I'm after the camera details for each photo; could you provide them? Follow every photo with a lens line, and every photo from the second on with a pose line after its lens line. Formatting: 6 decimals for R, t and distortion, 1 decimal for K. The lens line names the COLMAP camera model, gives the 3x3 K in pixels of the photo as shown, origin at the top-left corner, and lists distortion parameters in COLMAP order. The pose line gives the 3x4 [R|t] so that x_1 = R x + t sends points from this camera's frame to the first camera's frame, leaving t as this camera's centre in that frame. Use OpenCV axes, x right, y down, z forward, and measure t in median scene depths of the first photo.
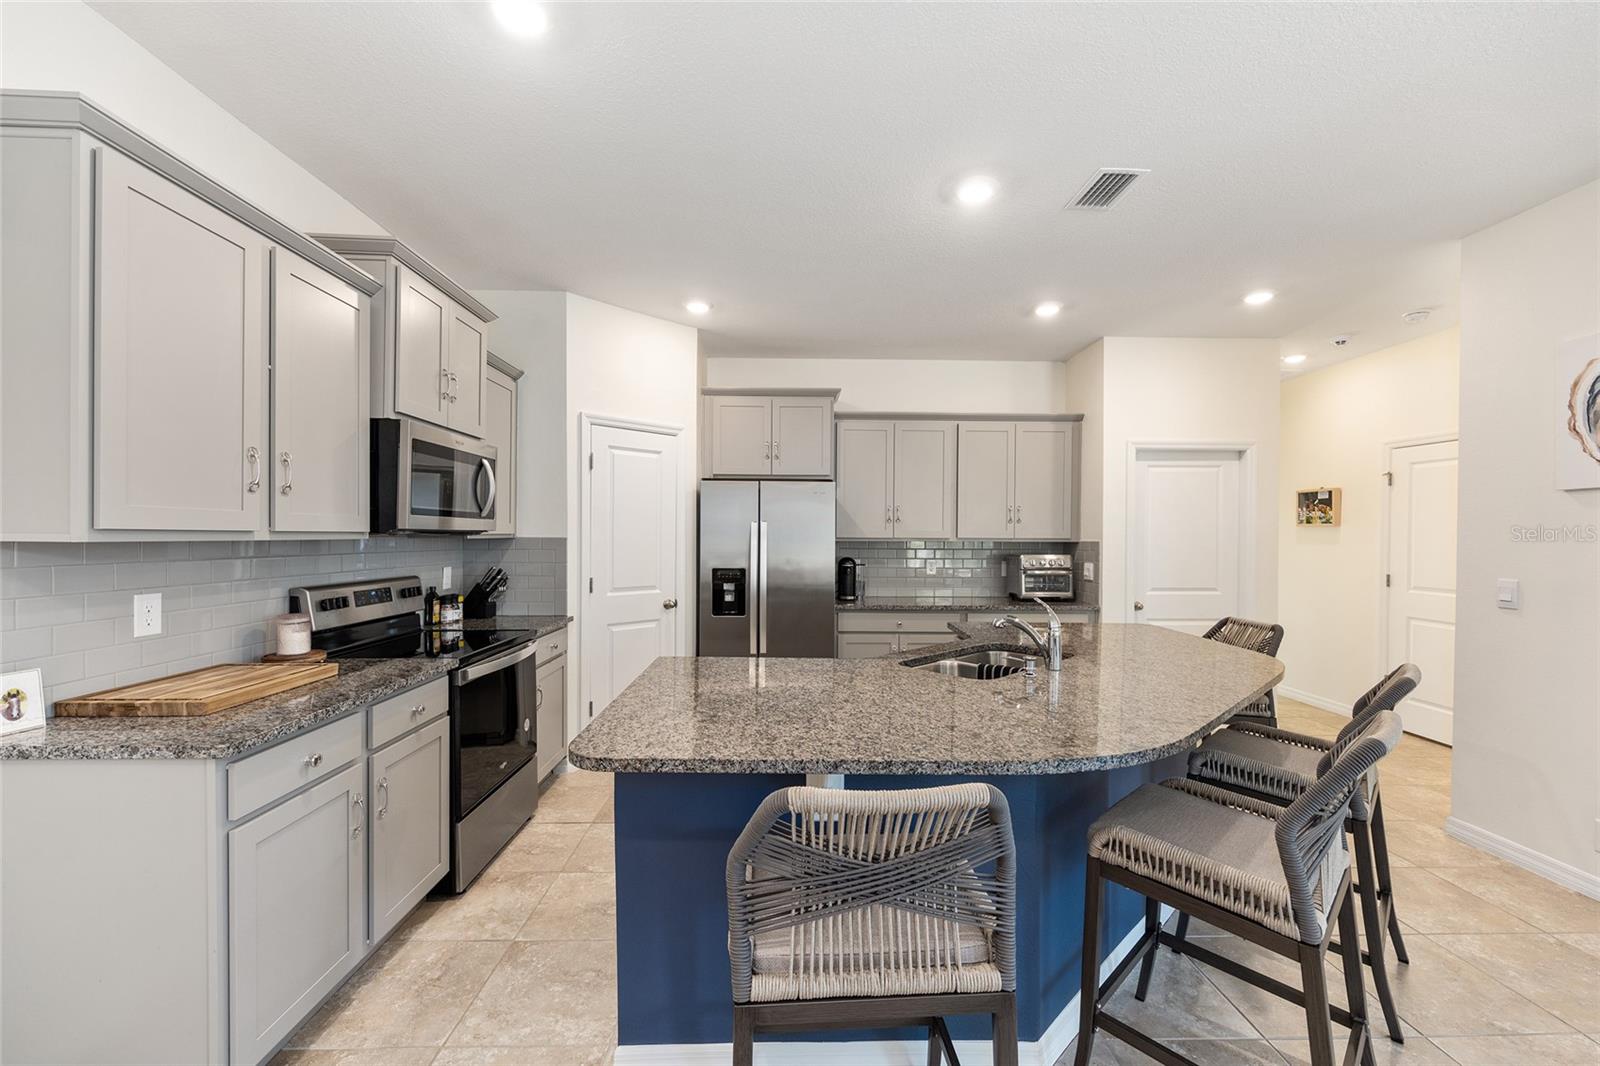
lens RADIAL K [[646.7, 0, 805.5], [0, 646.7, 537.9], [0, 0, 1]] dist [-0.002226, 0.000226]
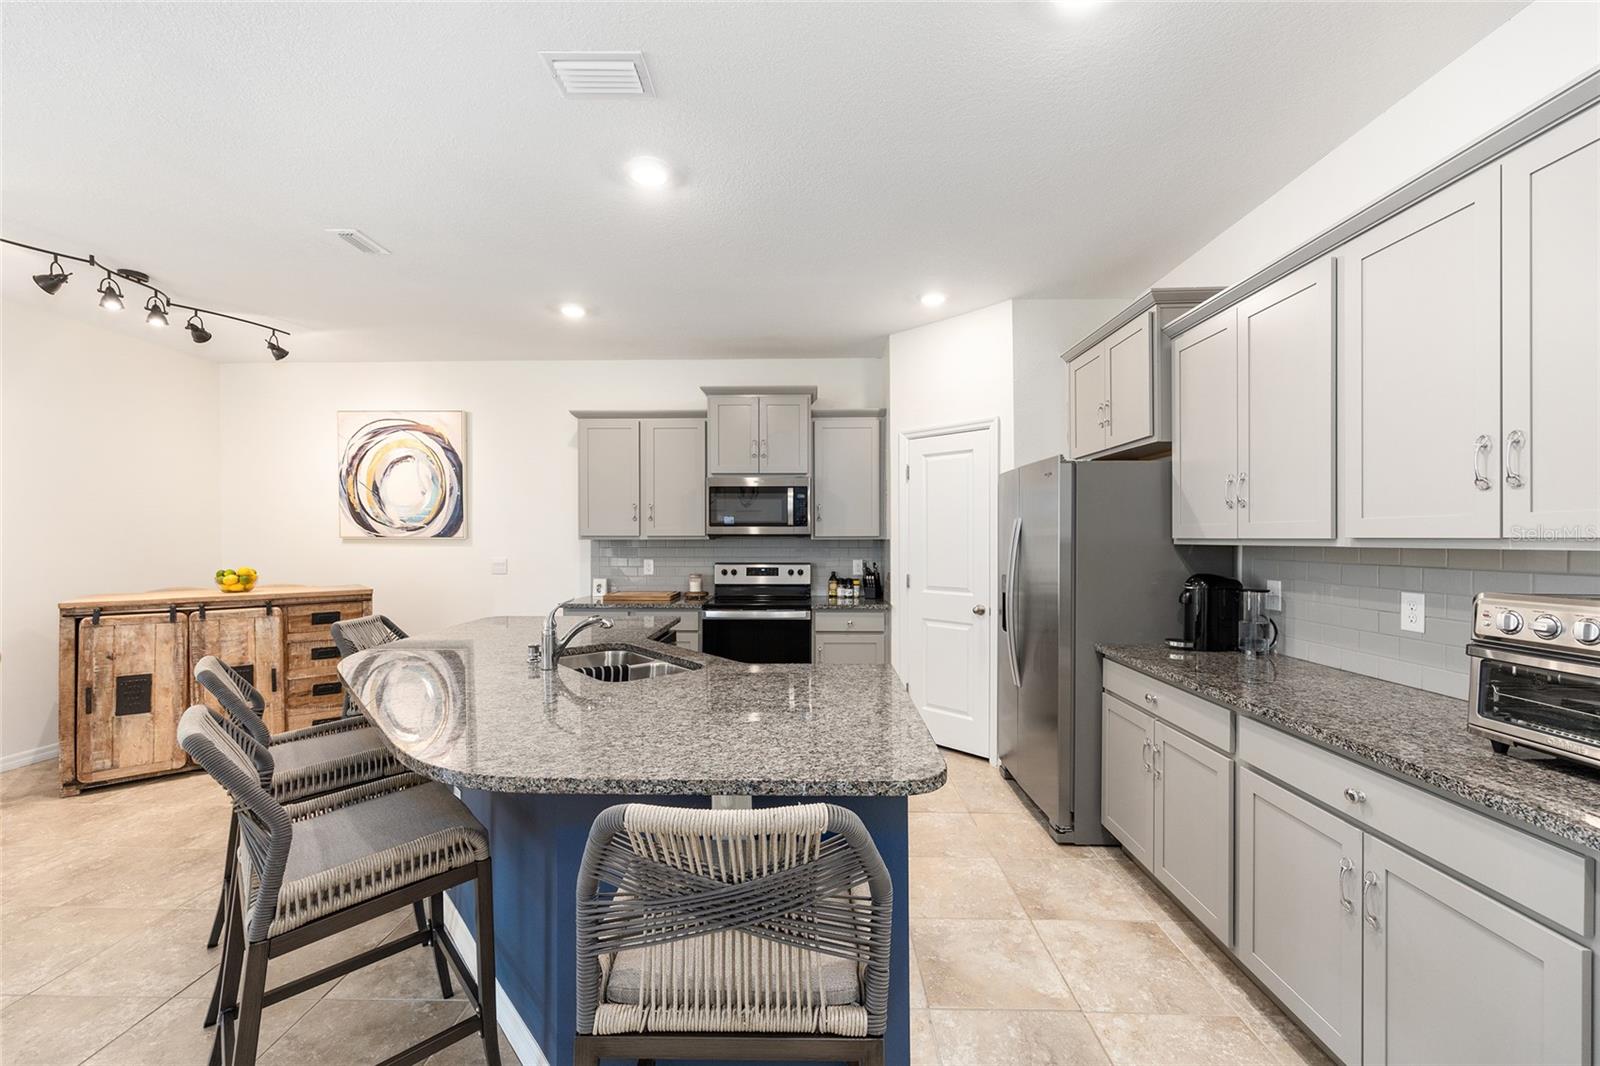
lens RADIAL K [[646.7, 0, 801.4], [0, 646.7, 530.7], [0, 0, 1]] dist [-0.002226, 0.000226]
pose [[-0.036630, -0.012474, -0.999251, 0.726207], [0.001163, 0.999921, -0.012525, -0.000787], [0.999328, -0.001621, -0.036613, 0.762713]]
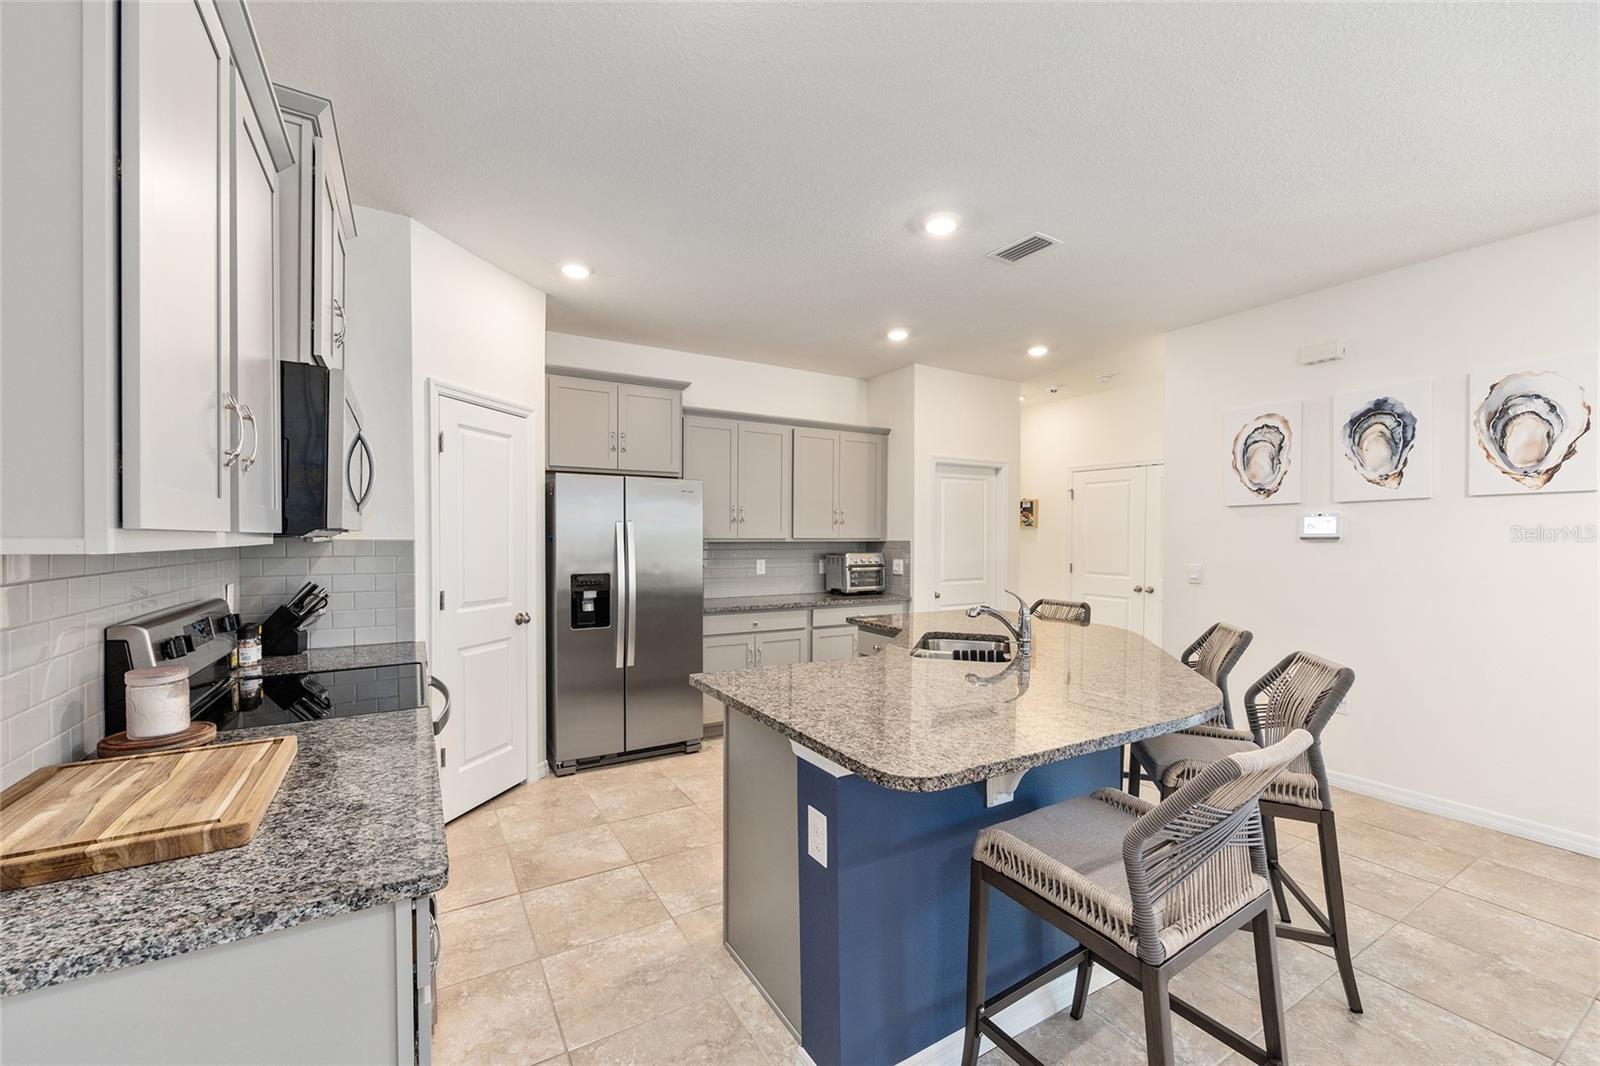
lens RADIAL K [[646.7, 0, 805.9], [0, 646.7, 544.6], [0, 0, 1]] dist [-0.002226, 0.000226]
pose [[0.869748, -0.009081, 0.493413, -0.296344], [0.004034, 0.999928, 0.011294, -0.001391], [-0.493480, -0.007833, 0.869722, 0.089963]]
